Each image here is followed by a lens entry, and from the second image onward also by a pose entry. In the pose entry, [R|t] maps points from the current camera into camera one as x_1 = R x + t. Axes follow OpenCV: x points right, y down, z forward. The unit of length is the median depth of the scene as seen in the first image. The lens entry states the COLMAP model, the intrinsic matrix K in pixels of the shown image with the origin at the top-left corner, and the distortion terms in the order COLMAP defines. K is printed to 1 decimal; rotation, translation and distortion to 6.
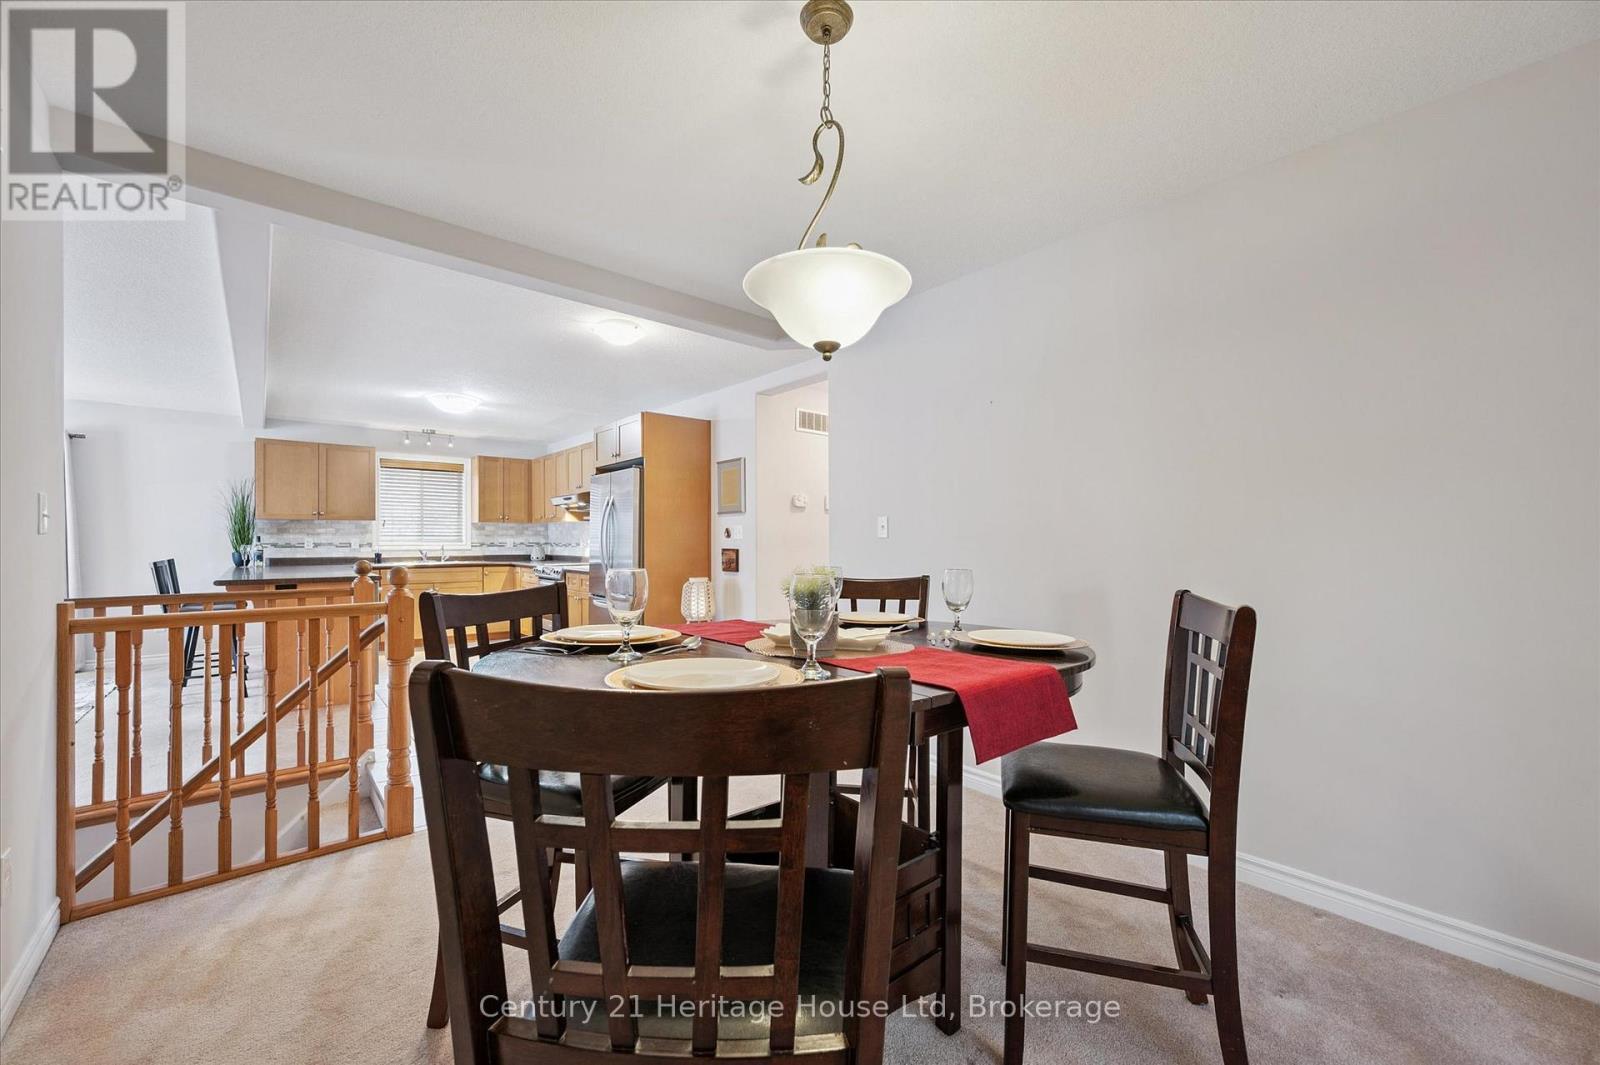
lens RADIAL K [[628.7, 0, 802.8], [0, 628.7, 540.0], [0, 0, 1]] dist [0.000211, -0.000033]
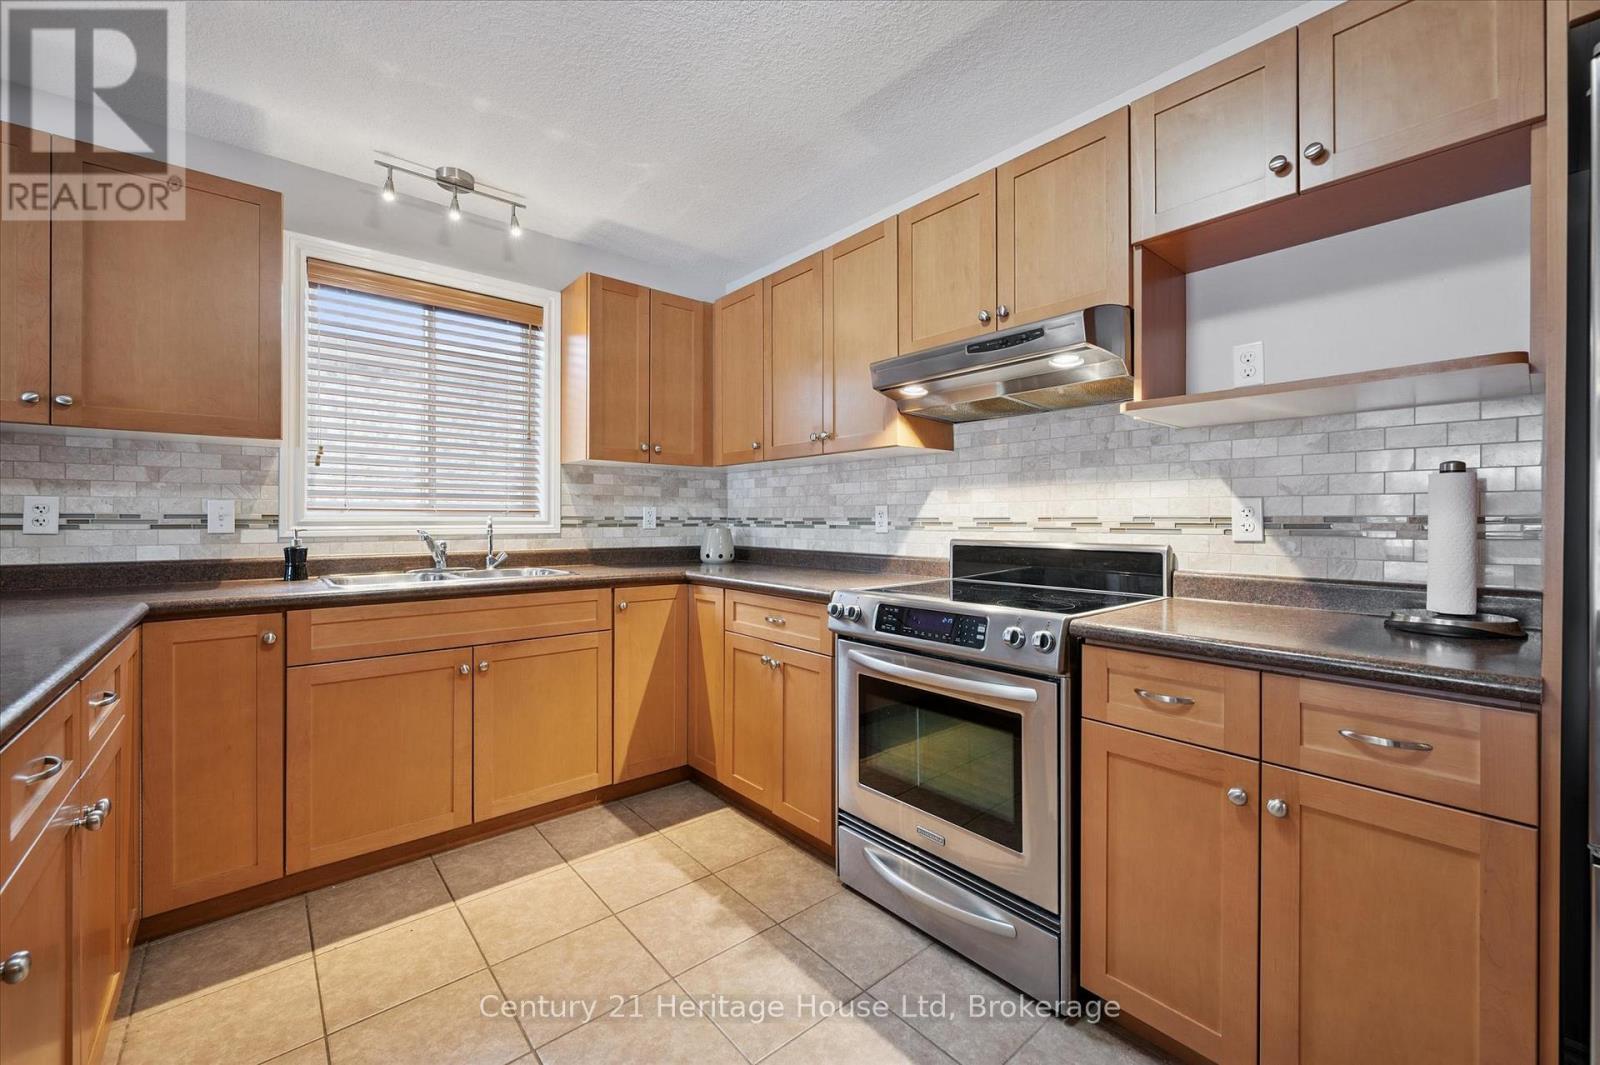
lens RADIAL K [[640.2, 0, 797.5], [0, 640.2, 518.5], [0, 0, 1]] dist [-0.001127, -0.000196]
pose [[0.999977, 0.001854, -0.006594, -0.415239], [-0.001861, 0.999998, -0.001136, 0.006347], [0.006592, 0.001149, 0.999978, 0.670256]]
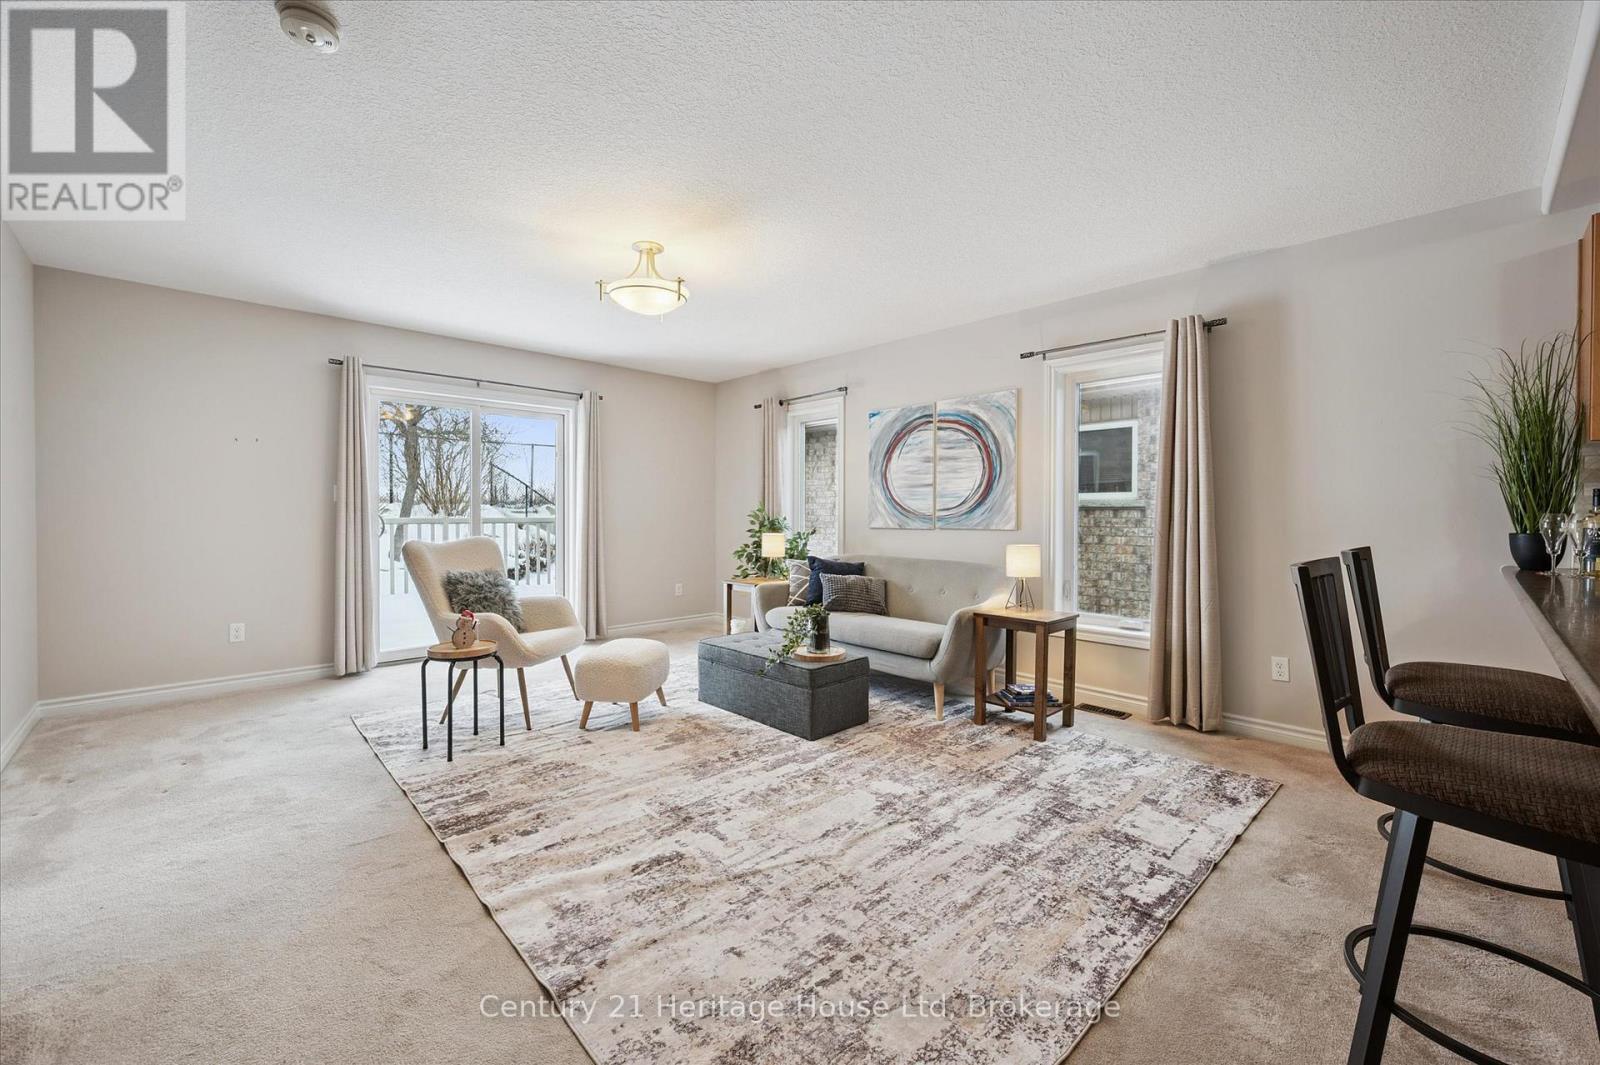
lens RADIAL K [[642.9, 0, 805.0], [0, 642.9, 519.4], [0, 0, 1]] dist [-0.000080, -0.000046]
pose [[0.053947, 0.011836, -0.998474, -0.457448], [-0.001403, 0.999930, 0.011778, 0.006397], [0.998543, 0.000765, 0.053959, 0.462990]]
